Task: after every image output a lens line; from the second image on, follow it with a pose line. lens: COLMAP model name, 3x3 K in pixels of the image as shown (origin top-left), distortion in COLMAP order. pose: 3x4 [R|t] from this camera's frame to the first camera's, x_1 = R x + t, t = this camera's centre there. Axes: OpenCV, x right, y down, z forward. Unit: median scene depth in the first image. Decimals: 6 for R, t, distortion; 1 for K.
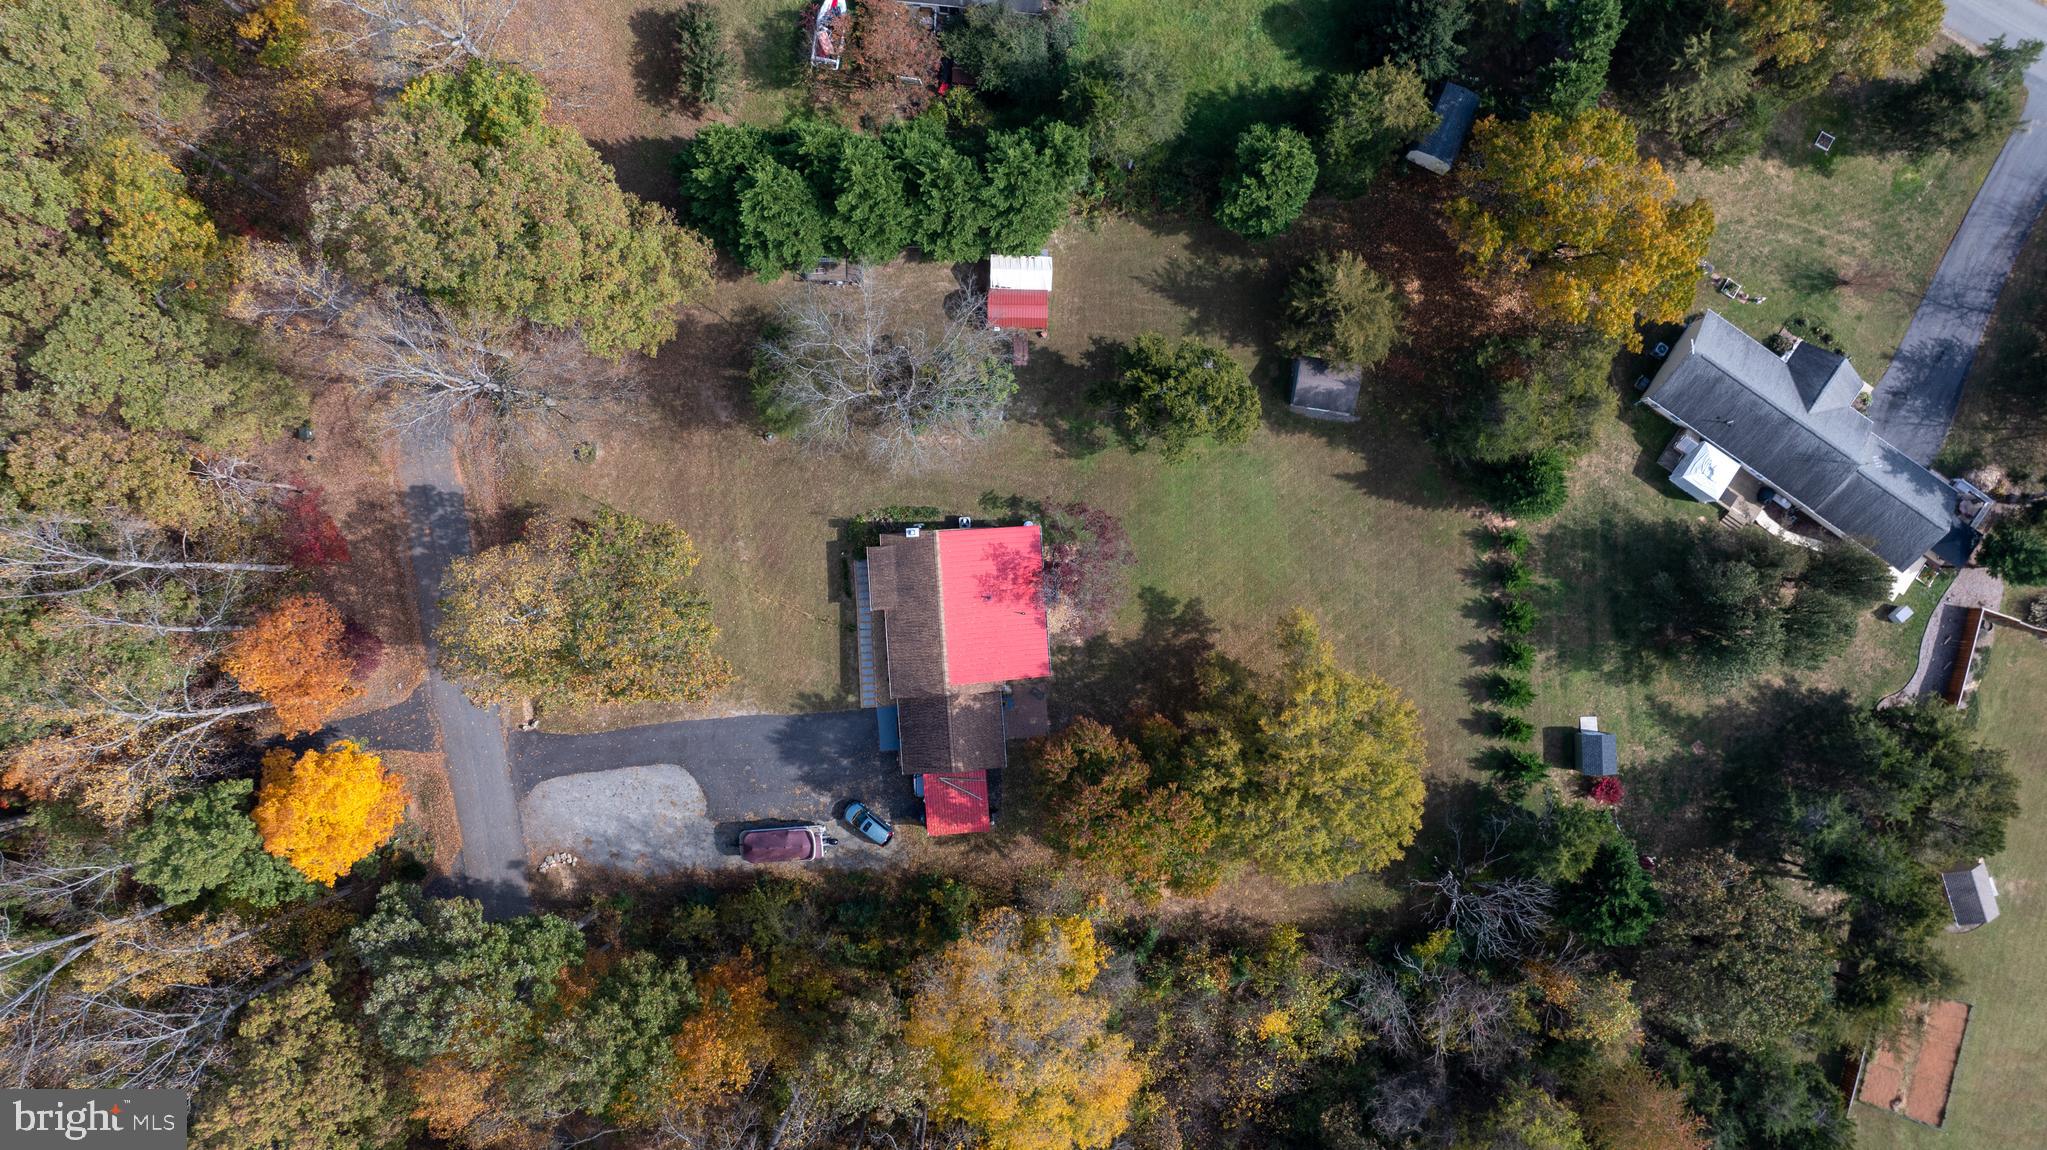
lens RADIAL K [[1446.0, 0, 1031.8], [0, 1446.0, 575.1], [0, 0, 1]] dist [-0.016834, 0.000824]
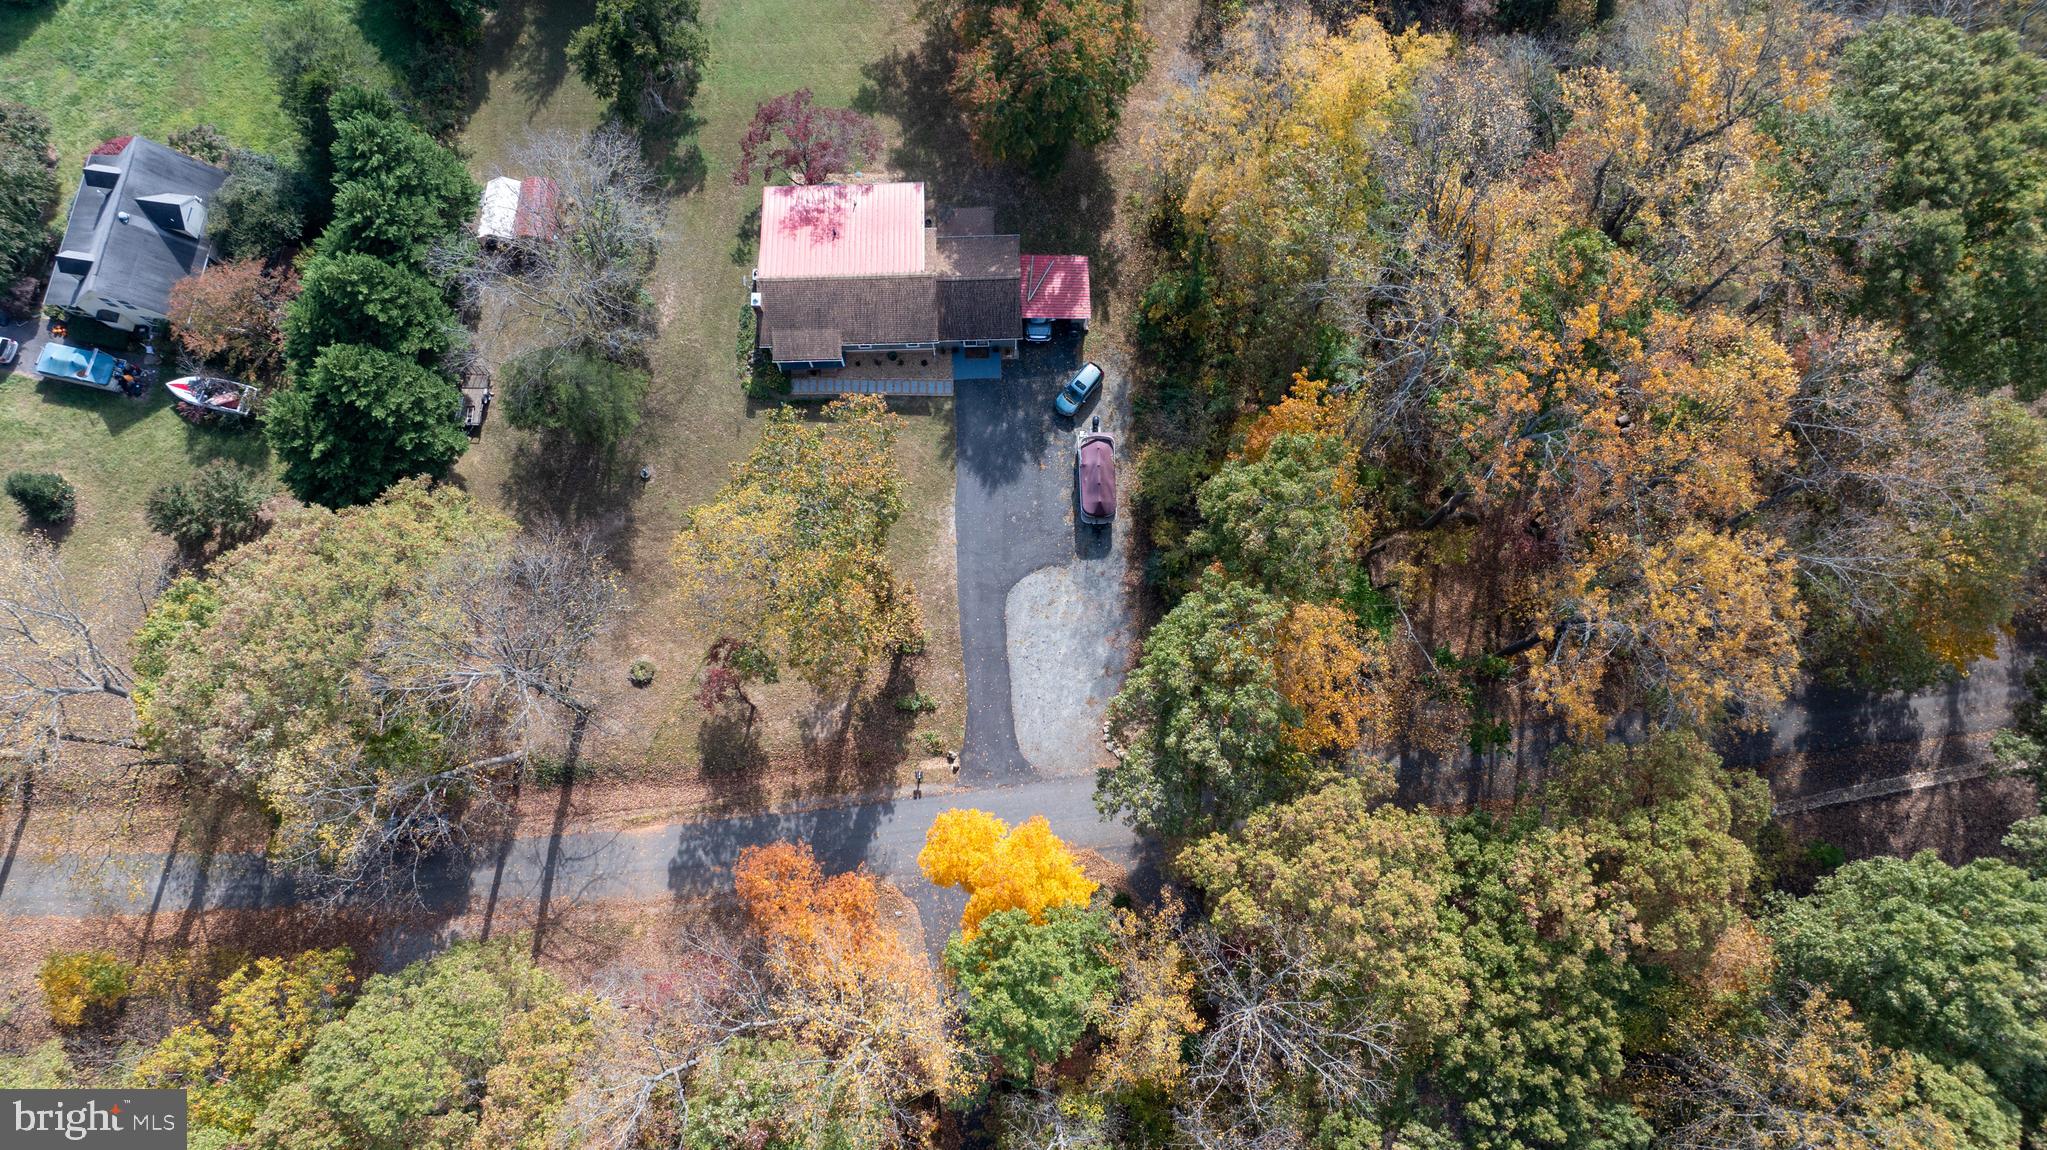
lens RADIAL K [[1446.0, 0, 1031.2], [0, 1446.0, 580.4], [0, 0, 1]] dist [-0.016834, 0.000824]
pose [[0.042715, -0.972019, 0.230985, -0.443746], [0.999085, 0.041068, -0.011938, 0.157359], [0.002118, 0.231284, 0.972884, 0.139290]]
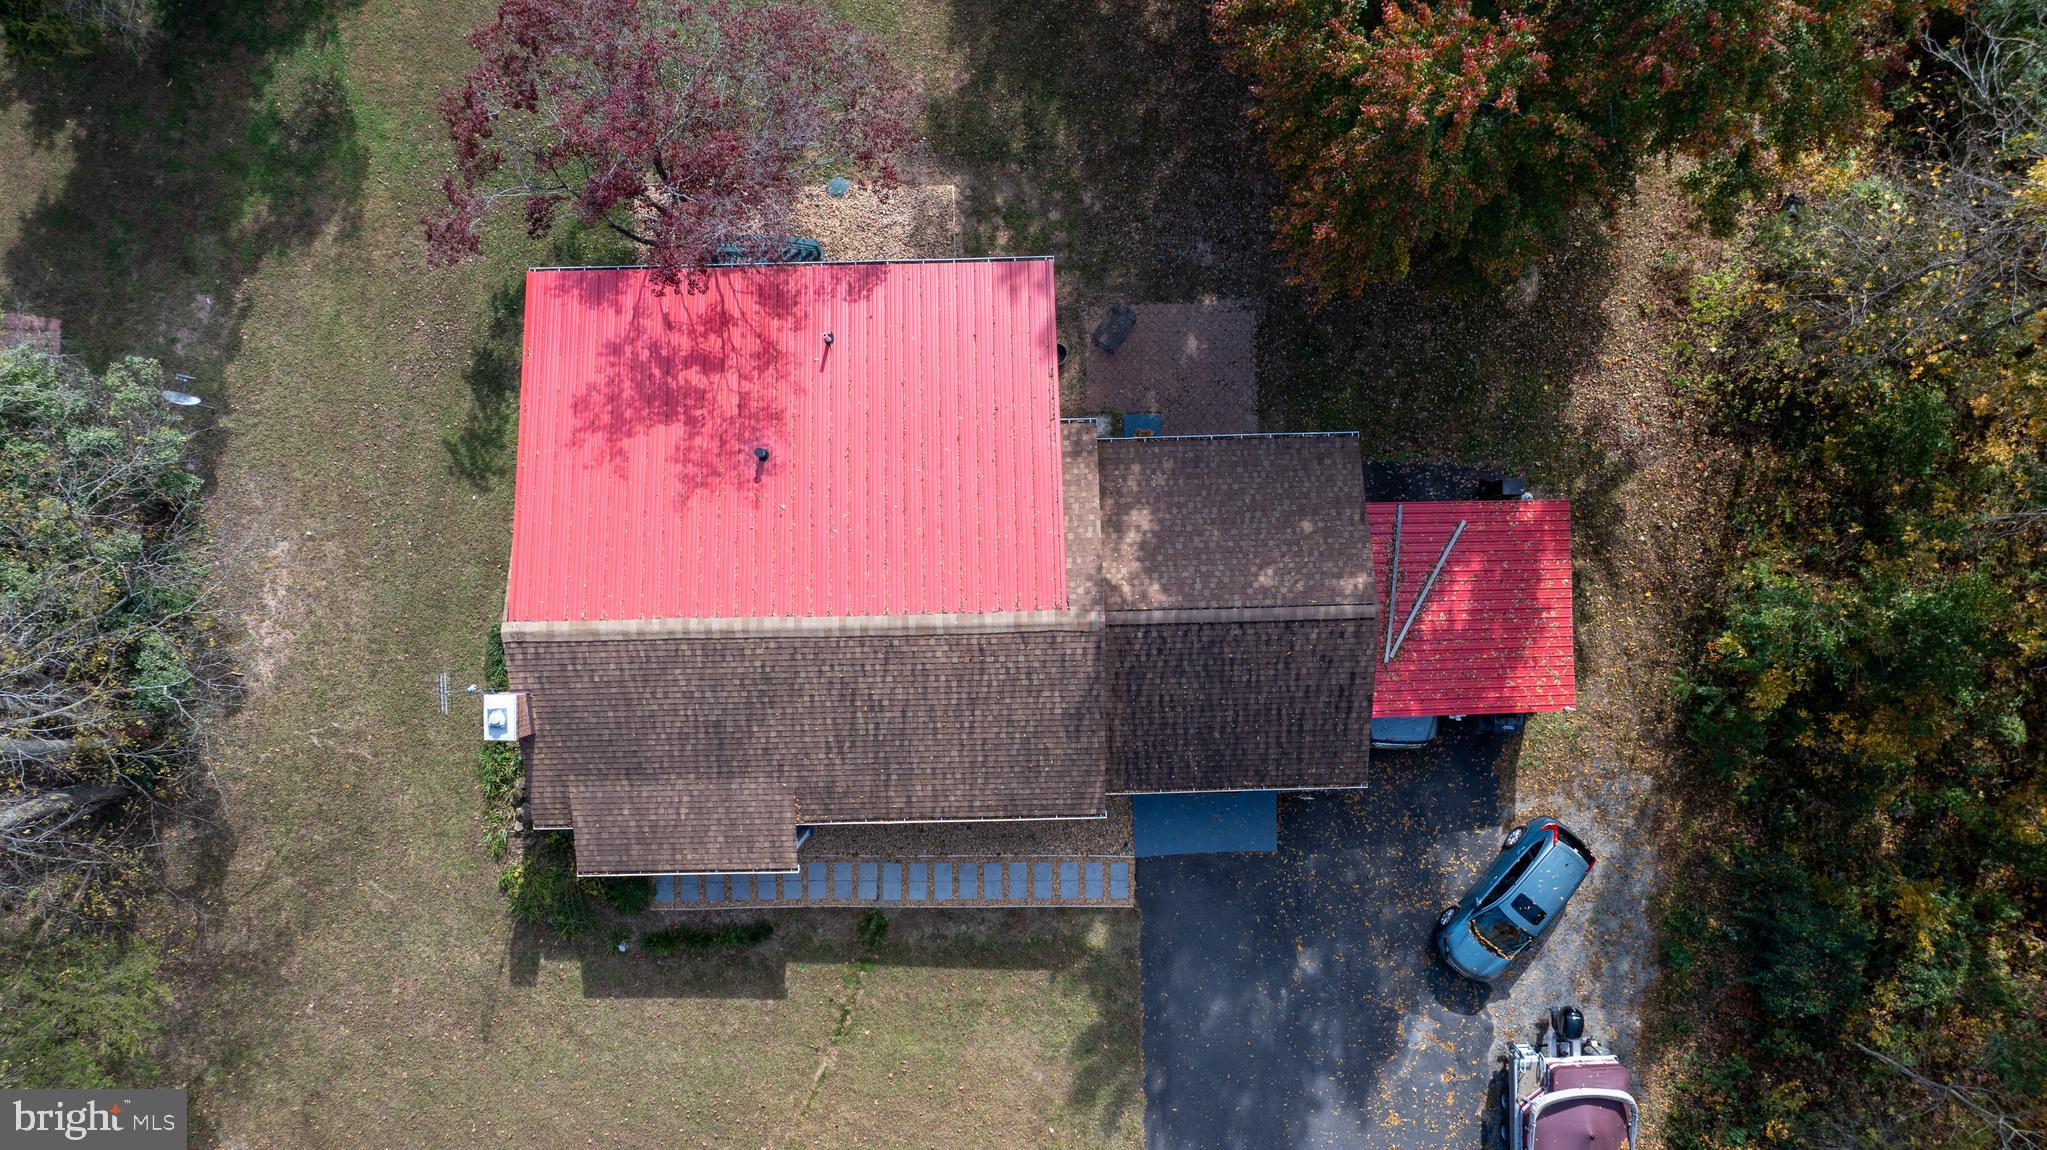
lens RADIAL K [[1446.0, 0, 1020.6], [0, 1446.0, 587.0], [0, 0, 1]] dist [-0.016834, 0.000824]
pose [[0.044416, -0.999010, -0.002315, -0.050609], [0.998991, 0.044400, 0.006746, 0.063257], [-0.006637, -0.002612, 0.999975, 0.695654]]
